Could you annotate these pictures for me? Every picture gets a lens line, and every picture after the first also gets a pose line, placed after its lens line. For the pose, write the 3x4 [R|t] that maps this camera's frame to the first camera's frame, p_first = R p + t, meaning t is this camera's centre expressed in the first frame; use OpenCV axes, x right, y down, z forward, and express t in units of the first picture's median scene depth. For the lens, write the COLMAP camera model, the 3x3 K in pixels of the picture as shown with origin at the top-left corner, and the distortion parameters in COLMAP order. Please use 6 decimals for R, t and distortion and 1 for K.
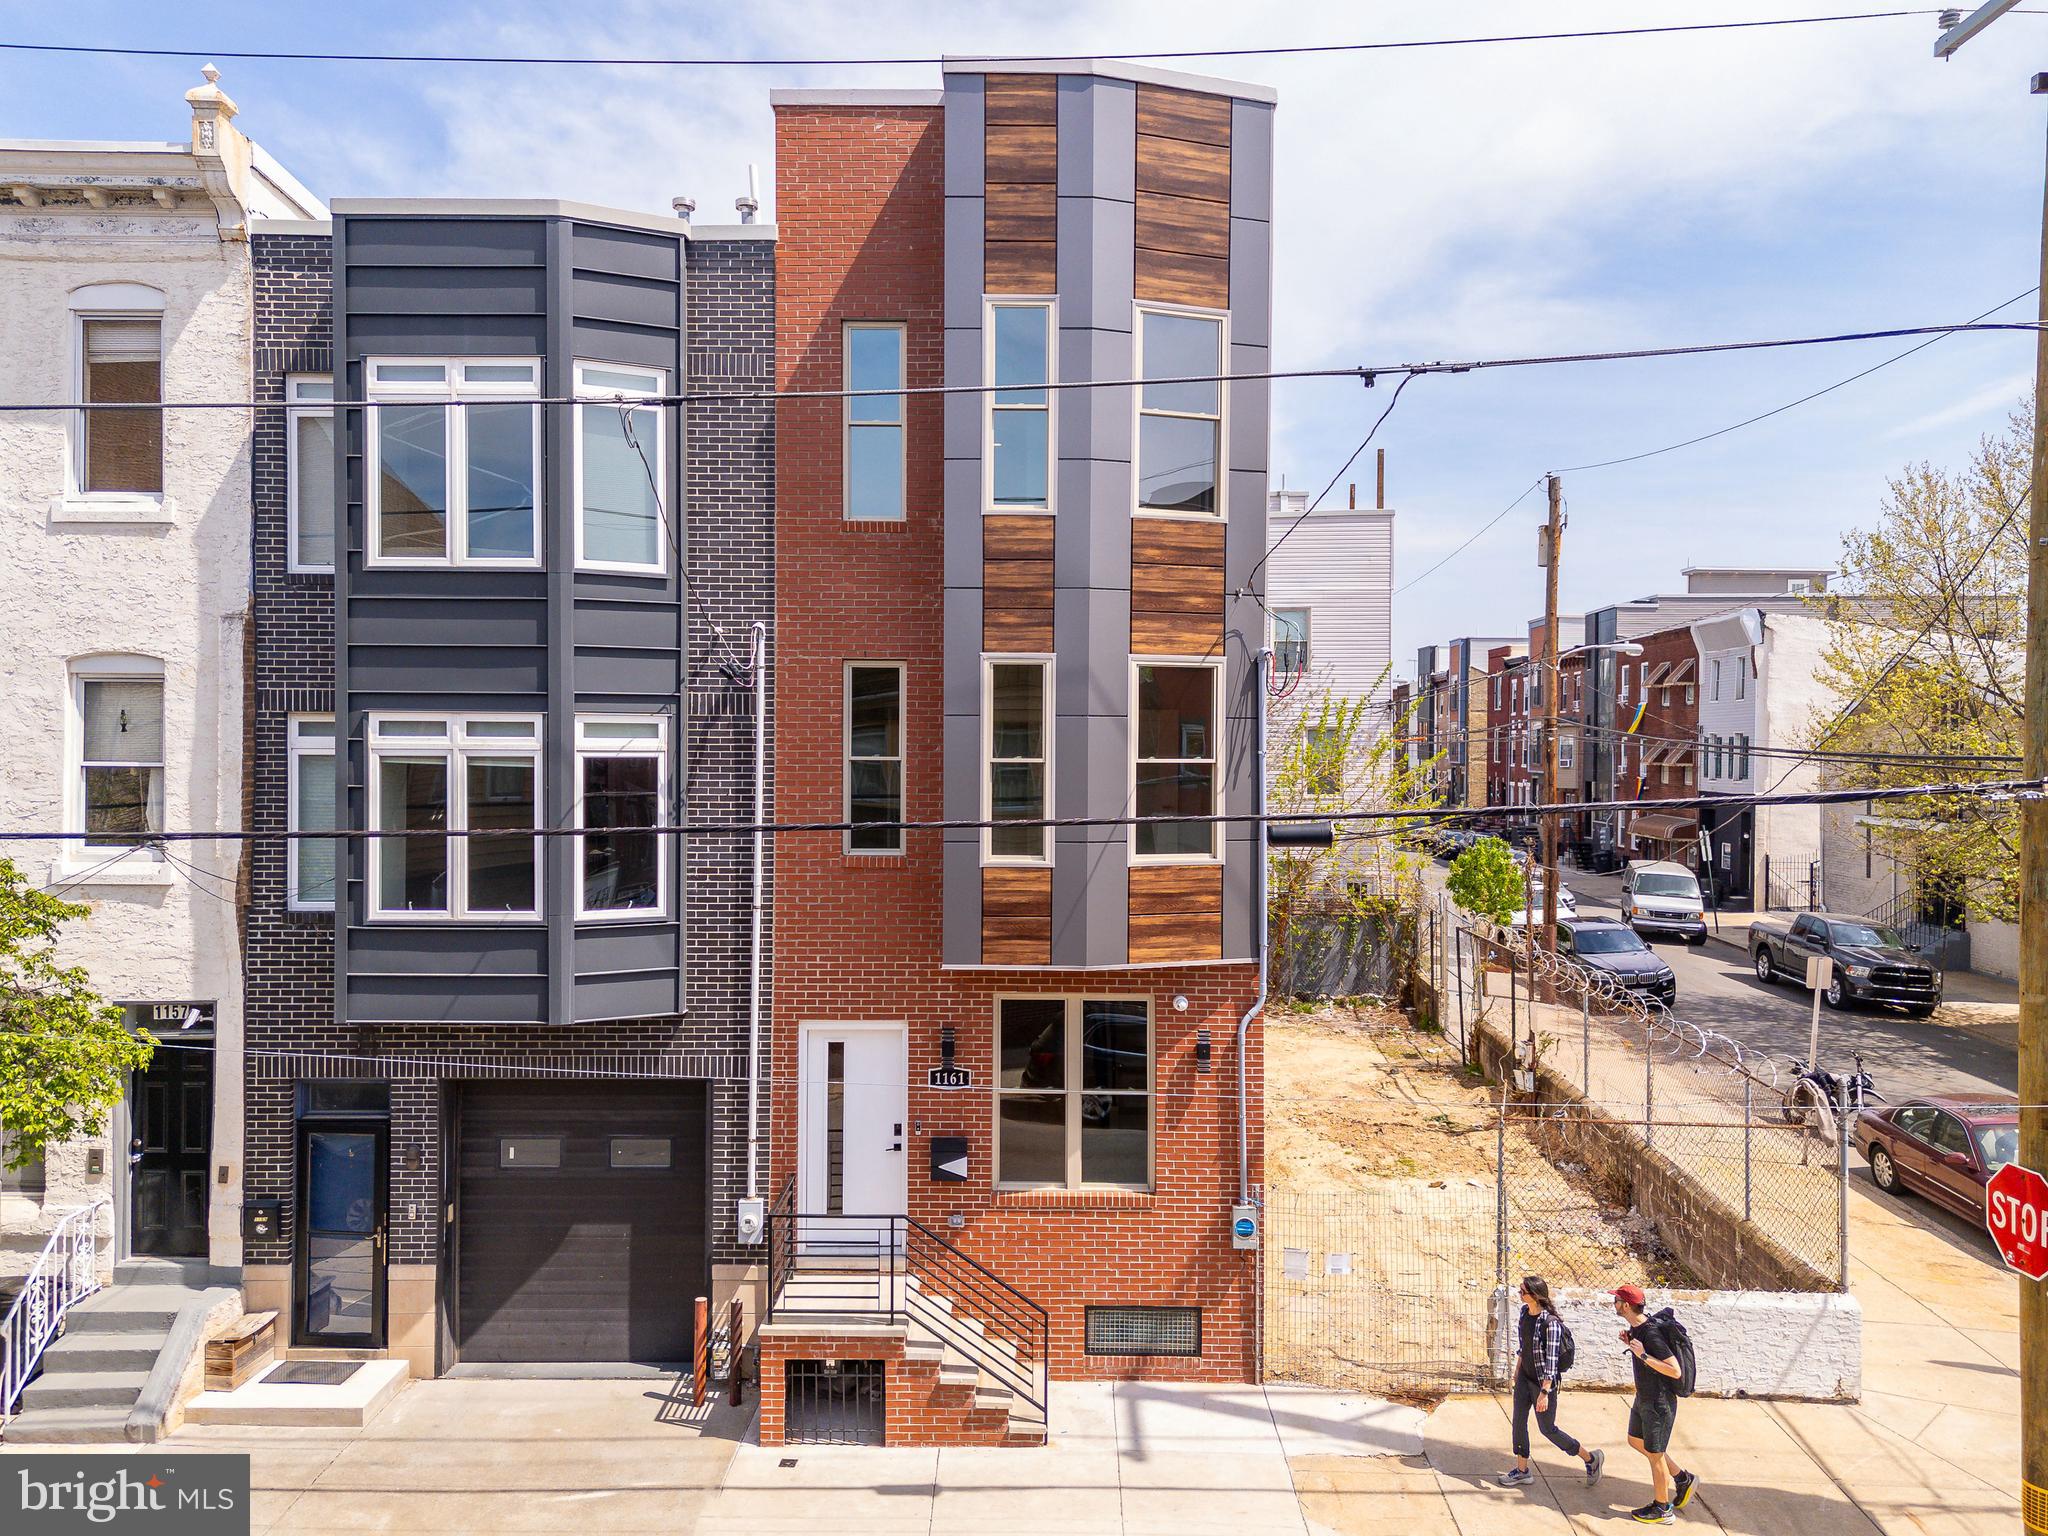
lens RADIAL K [[1498.5, 0, 1024.0], [0, 1498.5, 768.0], [0, 0, 1]] dist [0.093141, -0.089120]
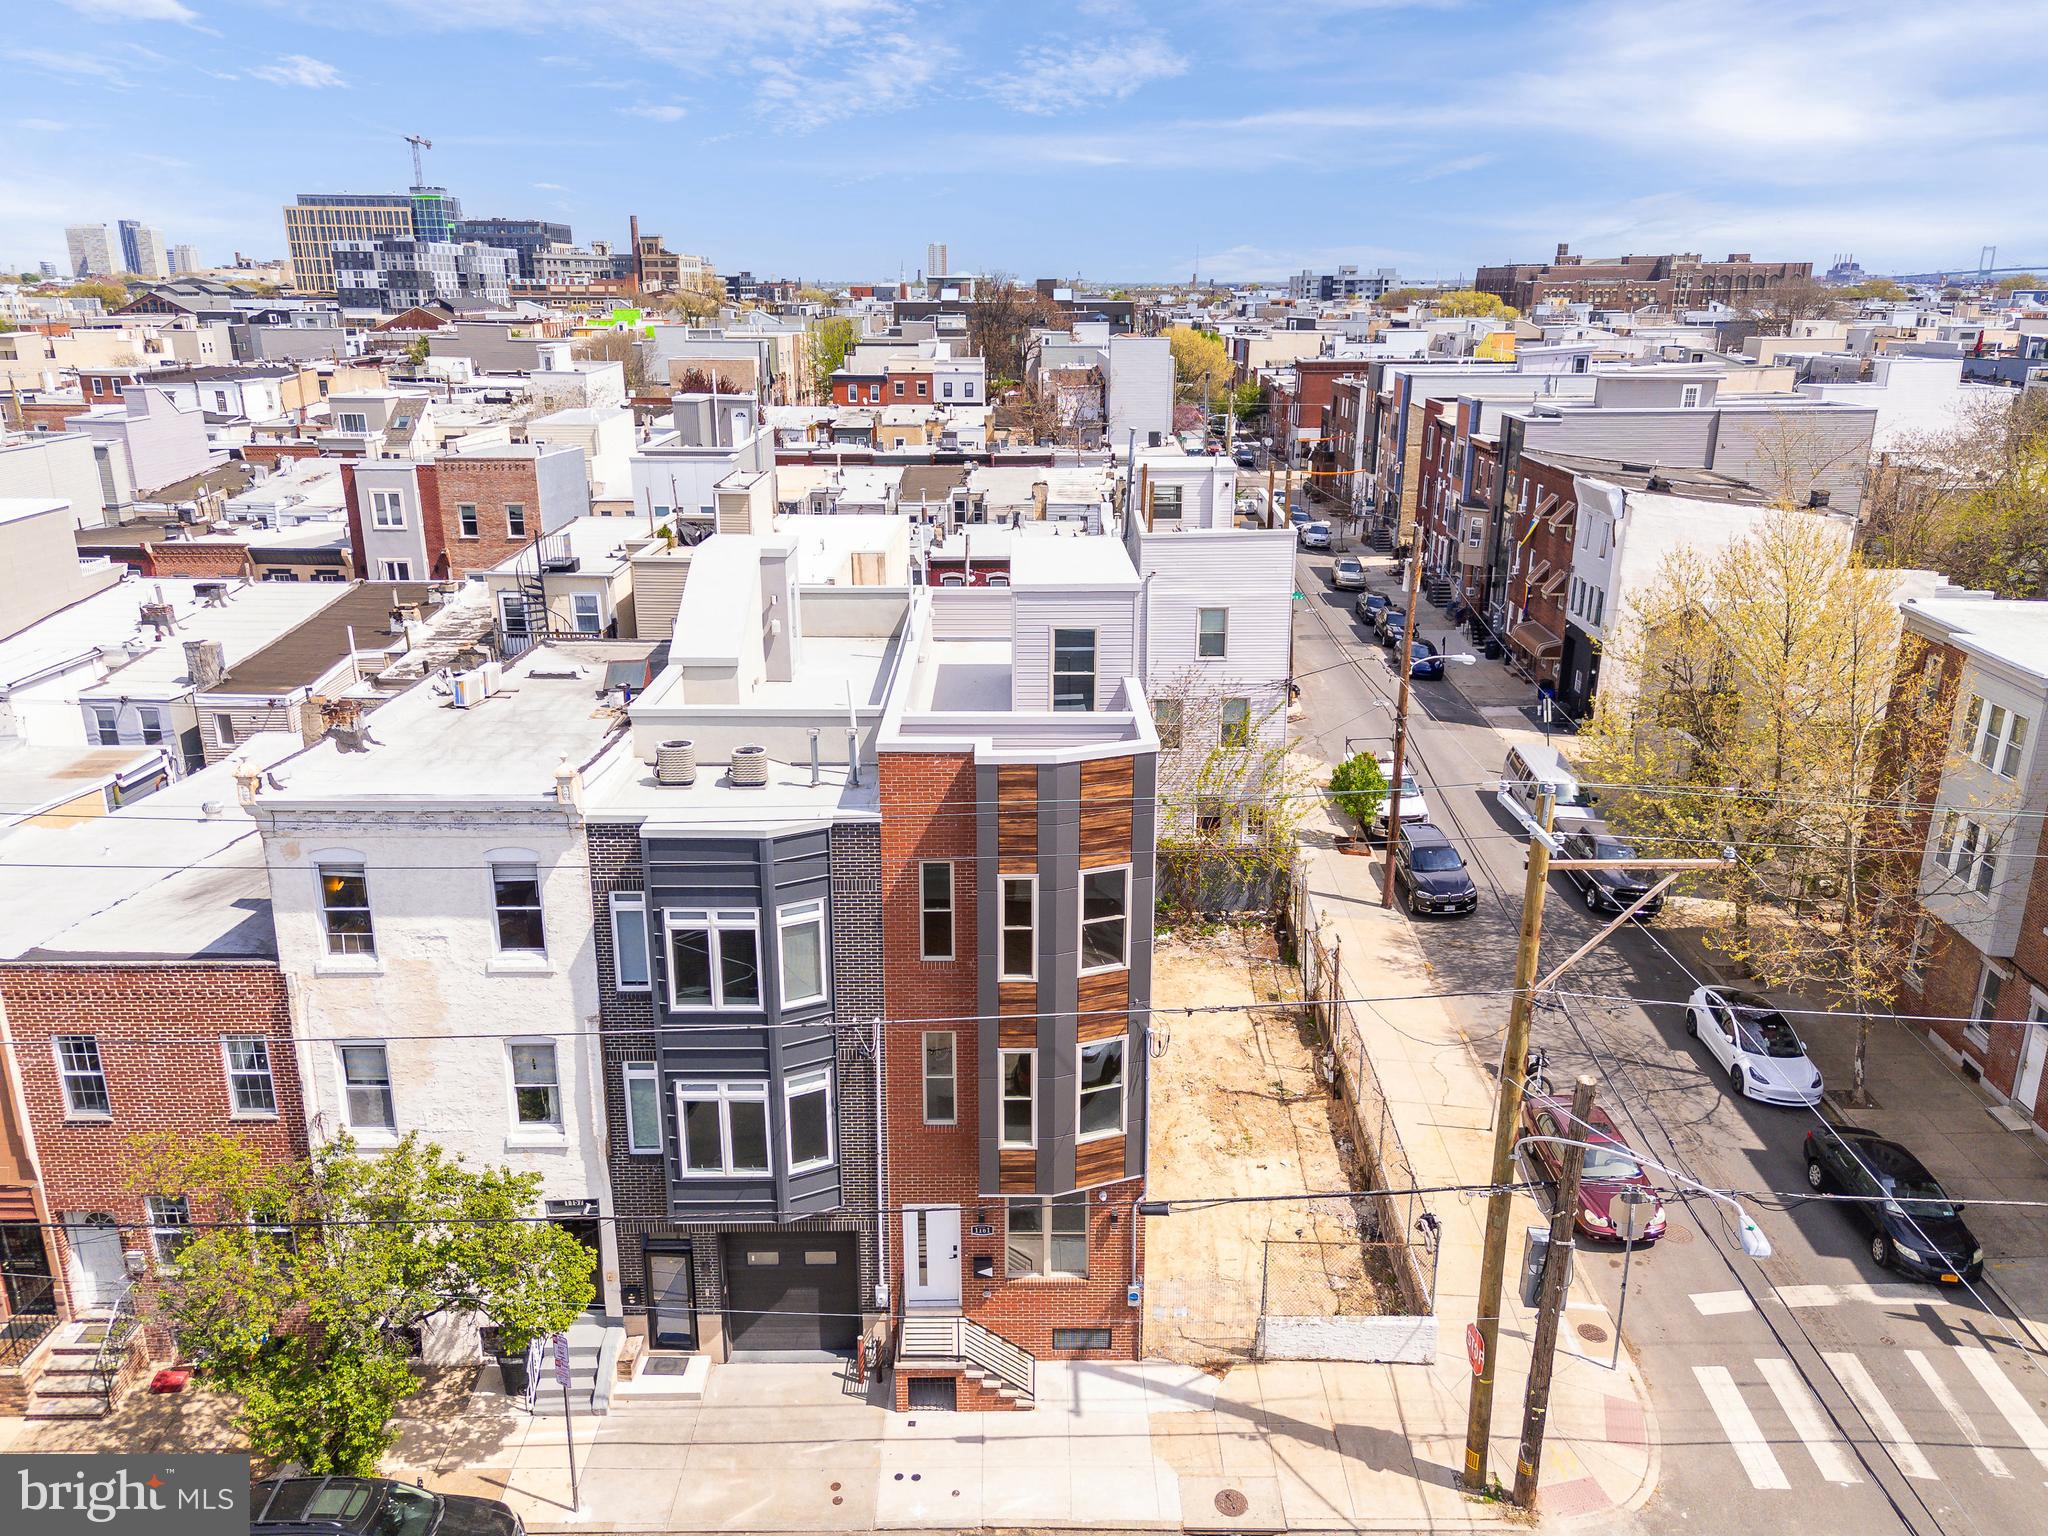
lens RADIAL K [[1498.5, 0, 1024.0], [0, 1498.5, 768.0], [0, 0, 1]] dist [0.093141, -0.089120]
pose [[0.999736, -0.010674, 0.020356, -0.029564], [0.004233, 0.955983, 0.293391, -0.926688], [-0.022592, -0.293227, 0.955776, -0.675092]]
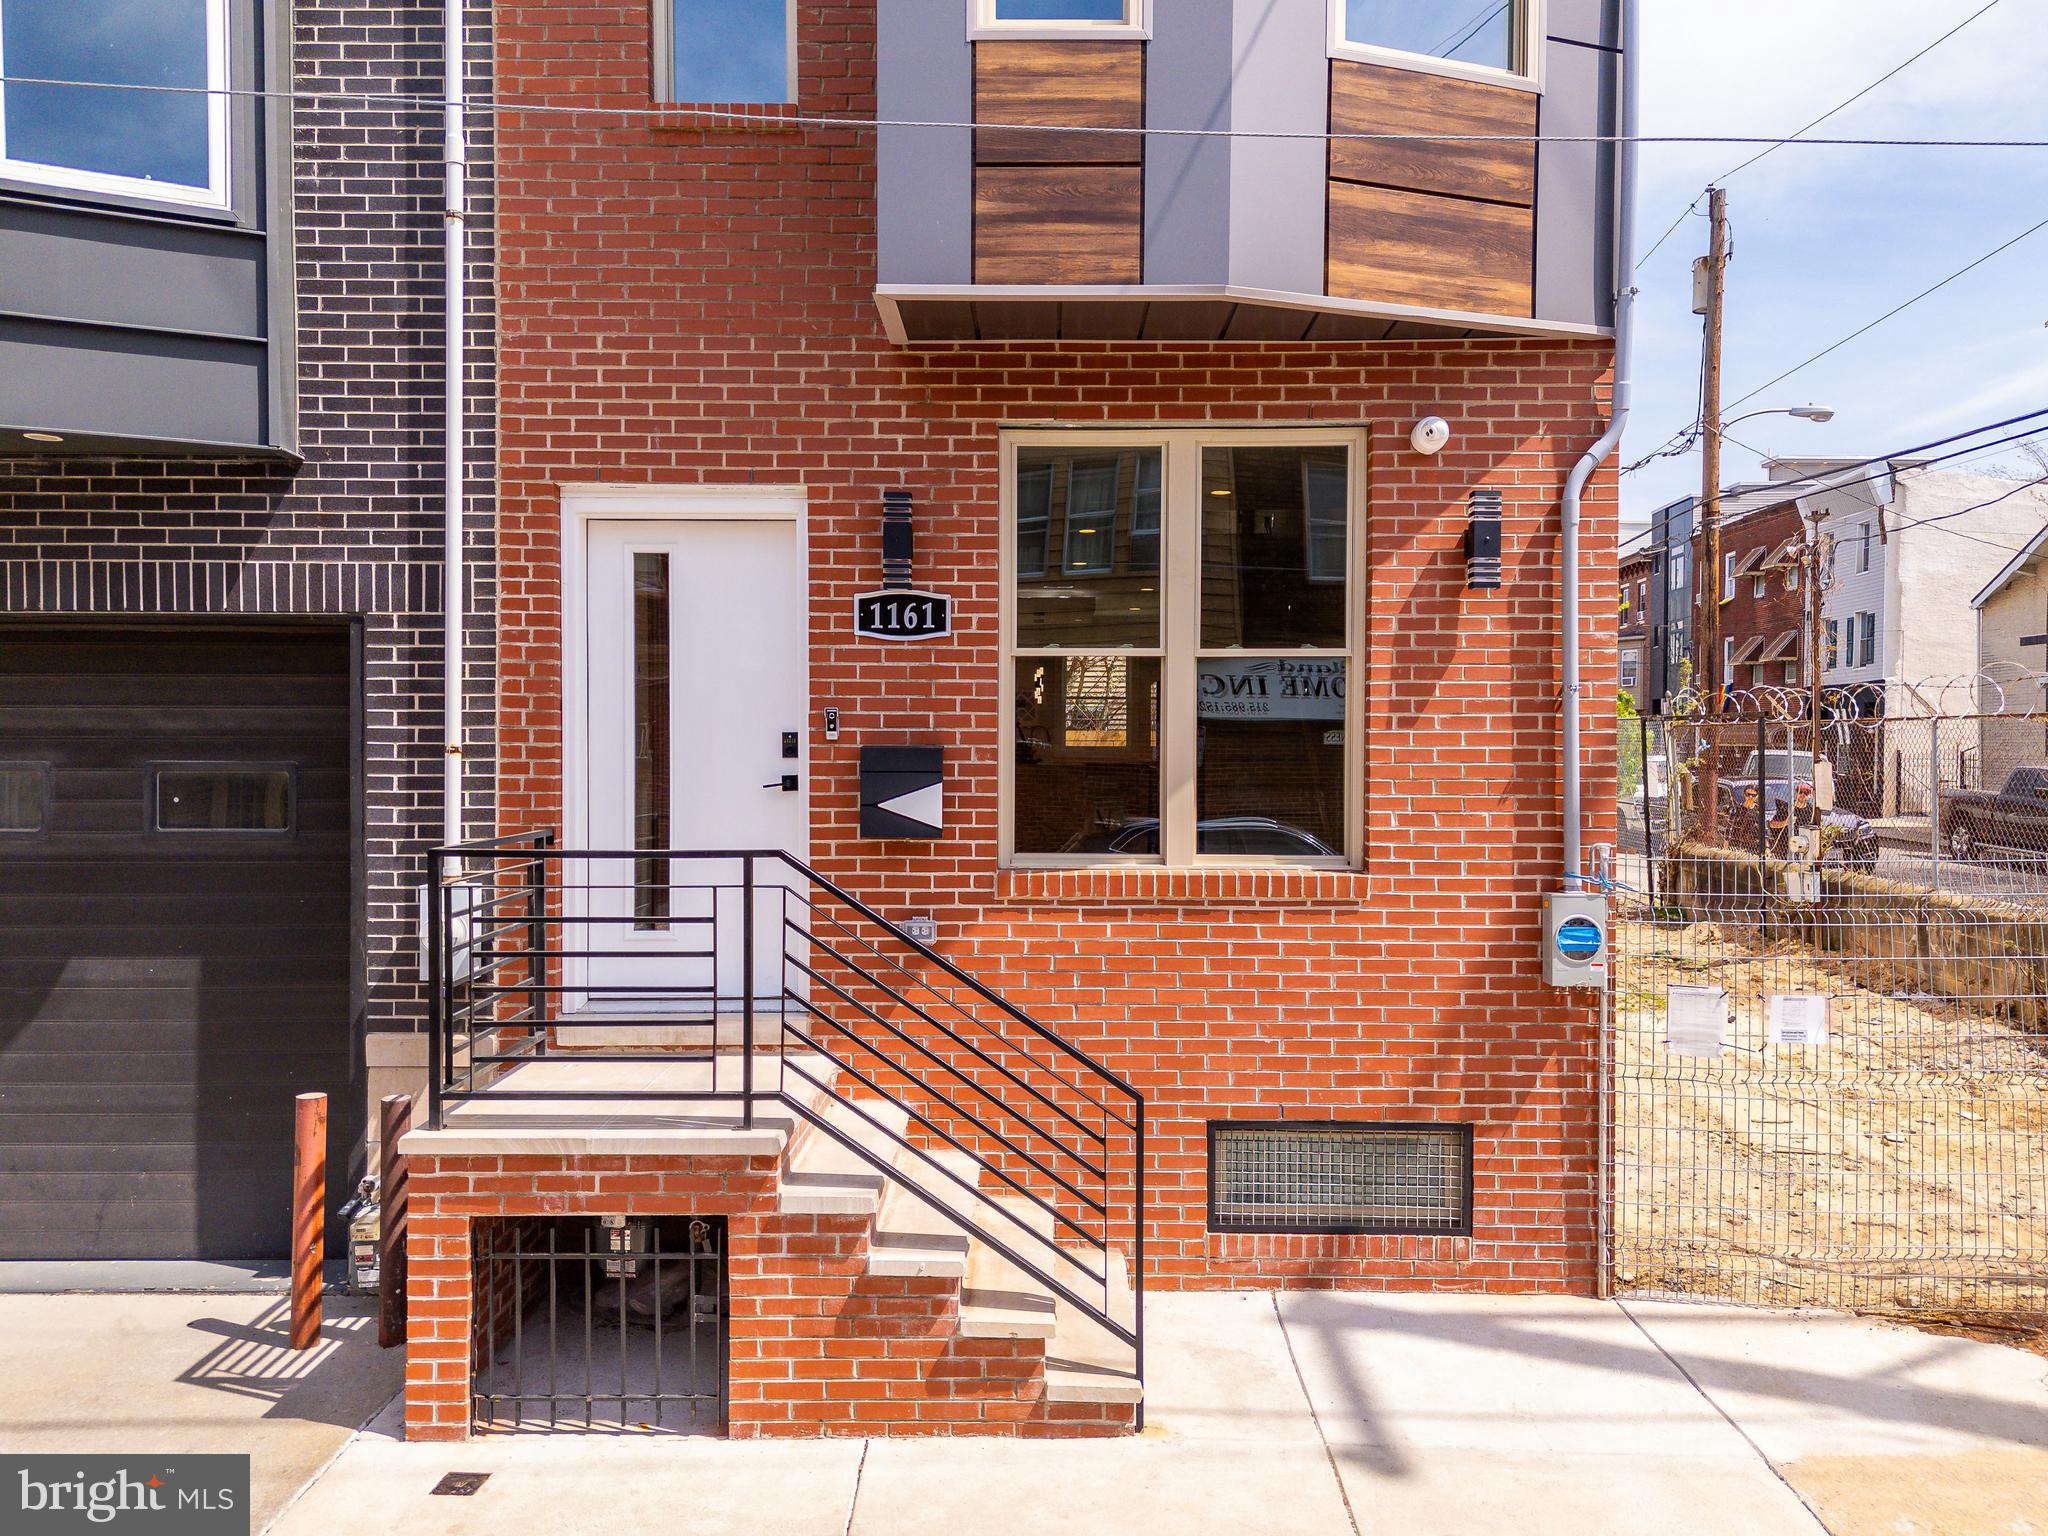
lens RADIAL K [[1486.6, 0, 1024.0], [0, 1486.6, 768.0], [0, 0, 1]] dist [0.102274, -0.080677]
pose [[0.999994, -0.001452, 0.003256, -0.015090], [0.001456, 0.999998, -0.001310, 0.252699], [-0.003254, 0.001315, 0.999994, 0.561705]]
